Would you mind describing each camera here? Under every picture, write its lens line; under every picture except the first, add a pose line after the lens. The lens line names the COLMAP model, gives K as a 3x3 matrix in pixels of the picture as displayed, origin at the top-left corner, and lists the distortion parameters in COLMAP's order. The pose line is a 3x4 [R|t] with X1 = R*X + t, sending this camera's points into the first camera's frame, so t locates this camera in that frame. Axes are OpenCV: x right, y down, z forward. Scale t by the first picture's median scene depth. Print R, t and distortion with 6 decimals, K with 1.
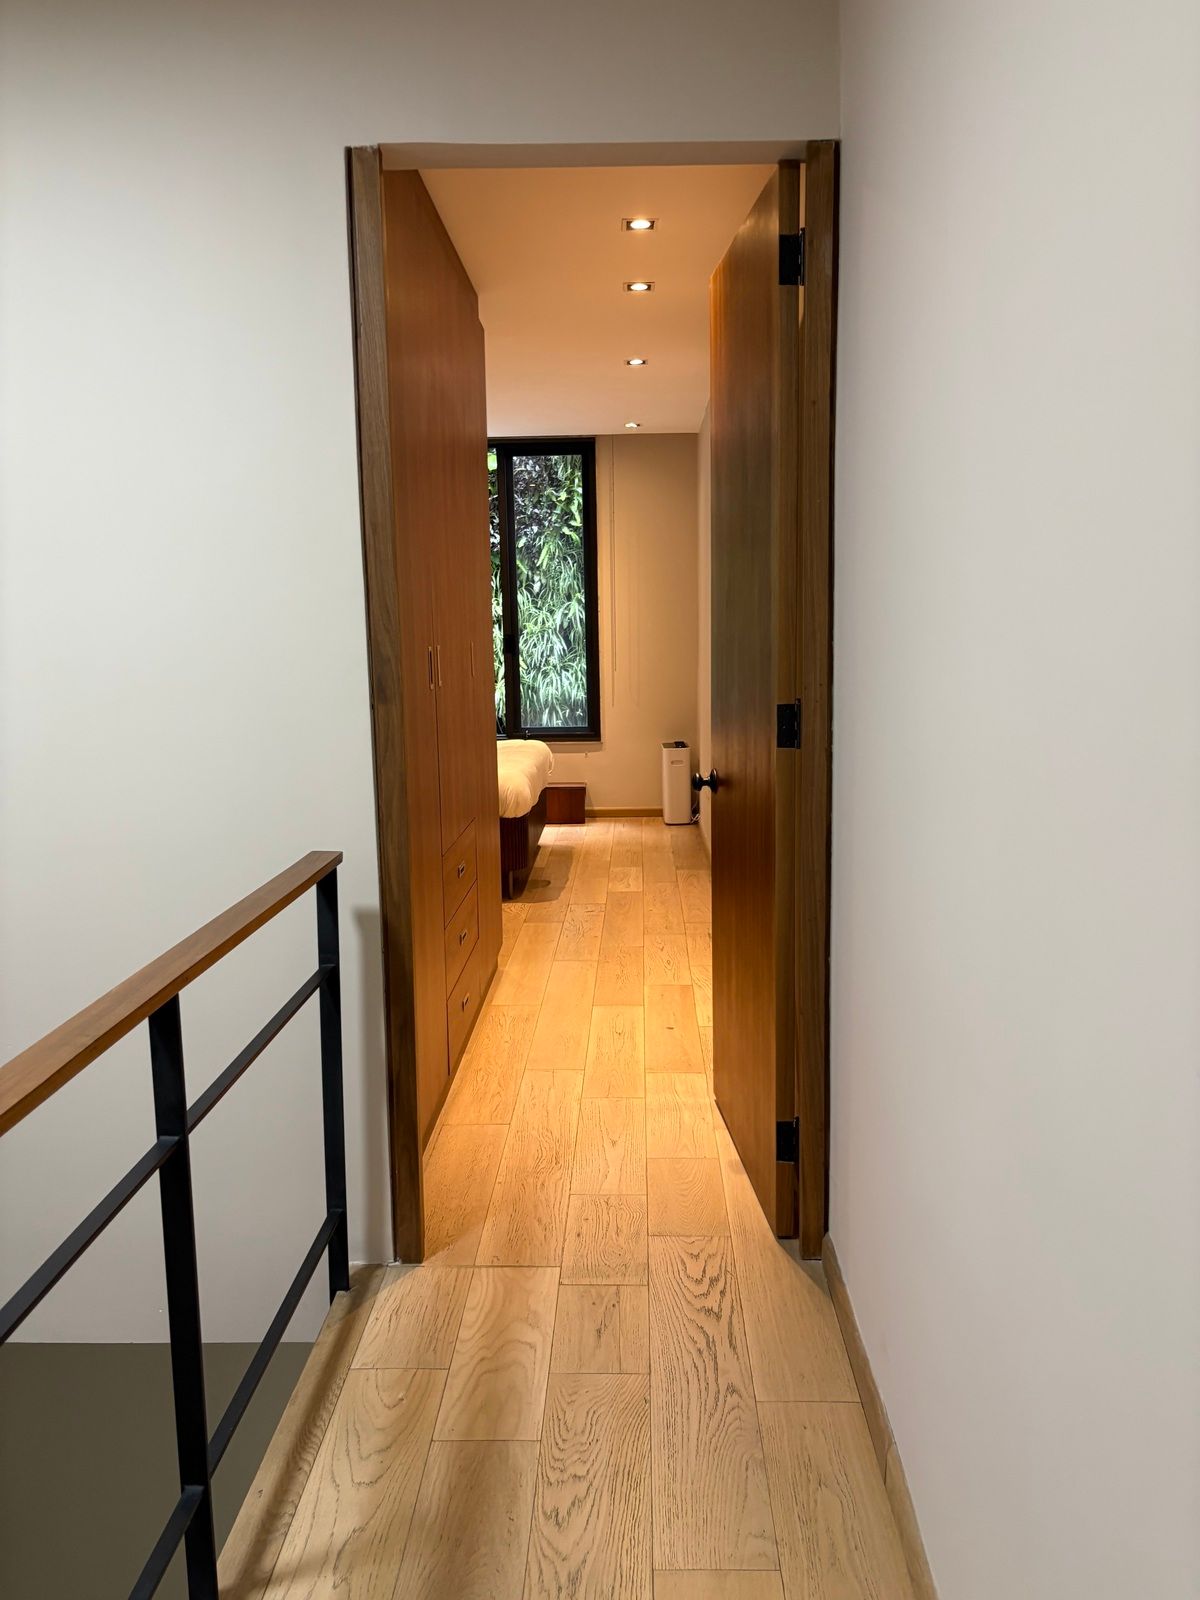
lens RADIAL K [[1282.5, 0, 598.1], [0, 1282.5, 822.3], [0, 0, 1]] dist [0.136437, -0.000238]
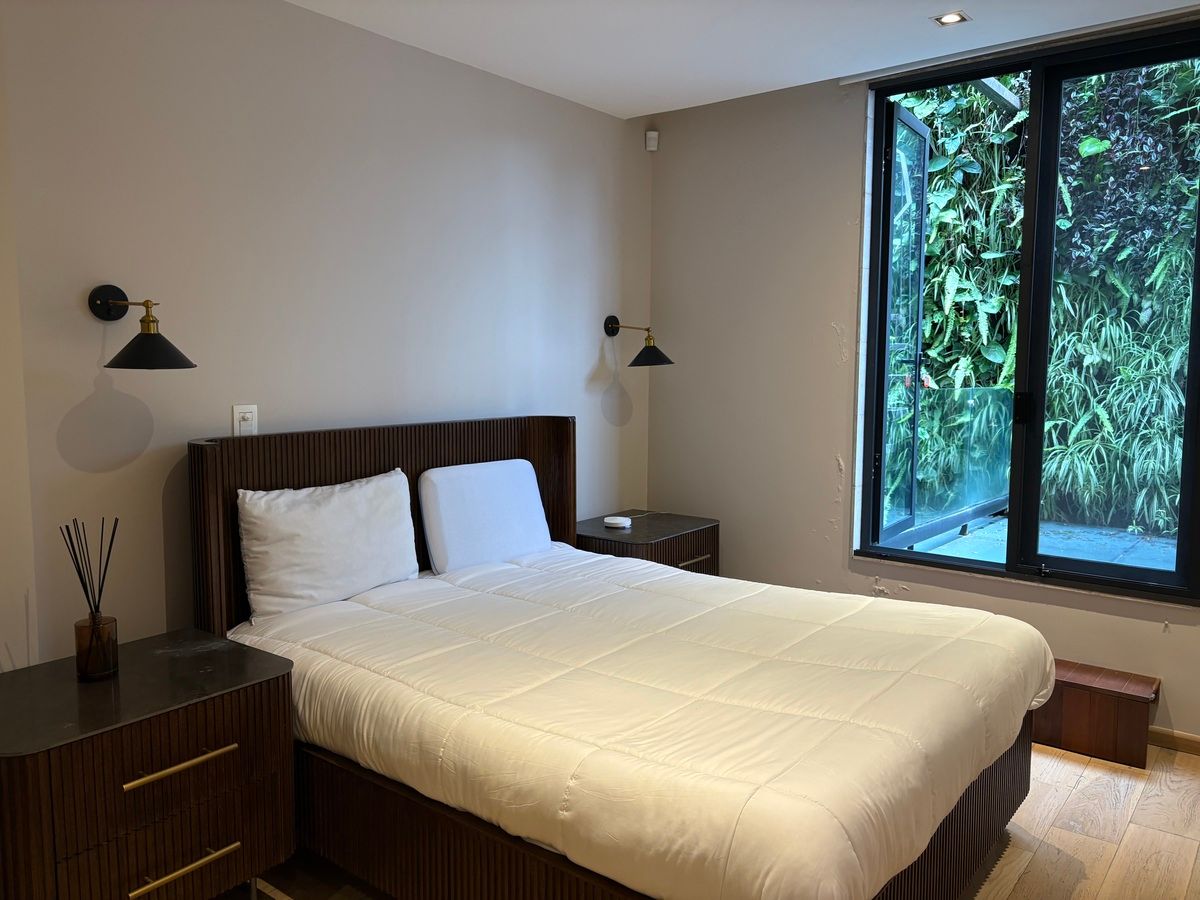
lens RADIAL K [[897.2, 0, 600.0], [0, 897.2, 450.0], [0, 0, 1]] dist [0.063038, -0.082520]
pose [[0.803427, 0.082234, -0.589697, 0.011664], [-0.120103, 0.992441, -0.025237, -0.062675], [0.583164, 0.091101, 0.807230, 0.437077]]
